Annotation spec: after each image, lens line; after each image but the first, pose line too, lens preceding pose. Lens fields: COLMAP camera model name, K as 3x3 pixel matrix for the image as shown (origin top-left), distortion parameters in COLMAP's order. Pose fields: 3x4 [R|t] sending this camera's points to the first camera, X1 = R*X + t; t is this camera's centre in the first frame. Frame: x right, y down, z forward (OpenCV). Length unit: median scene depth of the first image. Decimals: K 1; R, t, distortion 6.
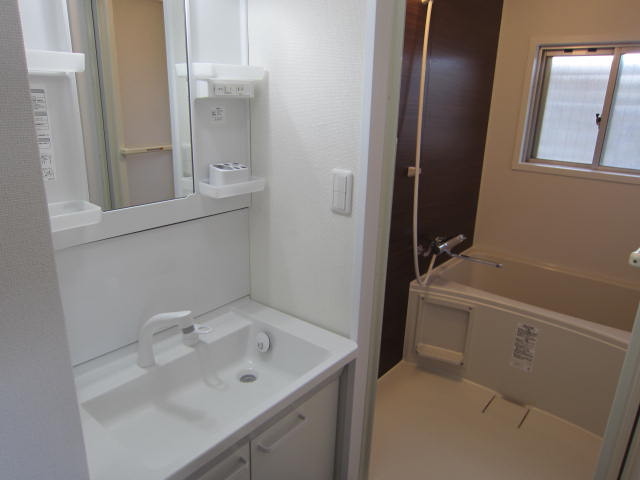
lens RADIAL K [[466.4, 0, 320.0], [0, 466.4, 240.0], [0, 0, 1]] dist [-0.039856, 0.043152]
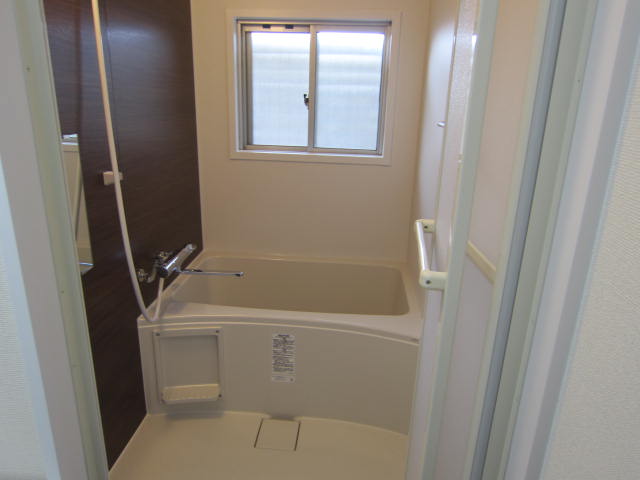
lens RADIAL K [[466.4, 0, 320.0], [0, 466.4, 240.0], [0, 0, 1]] dist [-0.039856, 0.043152]
pose [[0.824625, -0.181910, 0.535632, 0.055223], [0.167628, 0.982936, 0.075753, -0.044481], [-0.540272, 0.027319, 0.841047, 0.183048]]
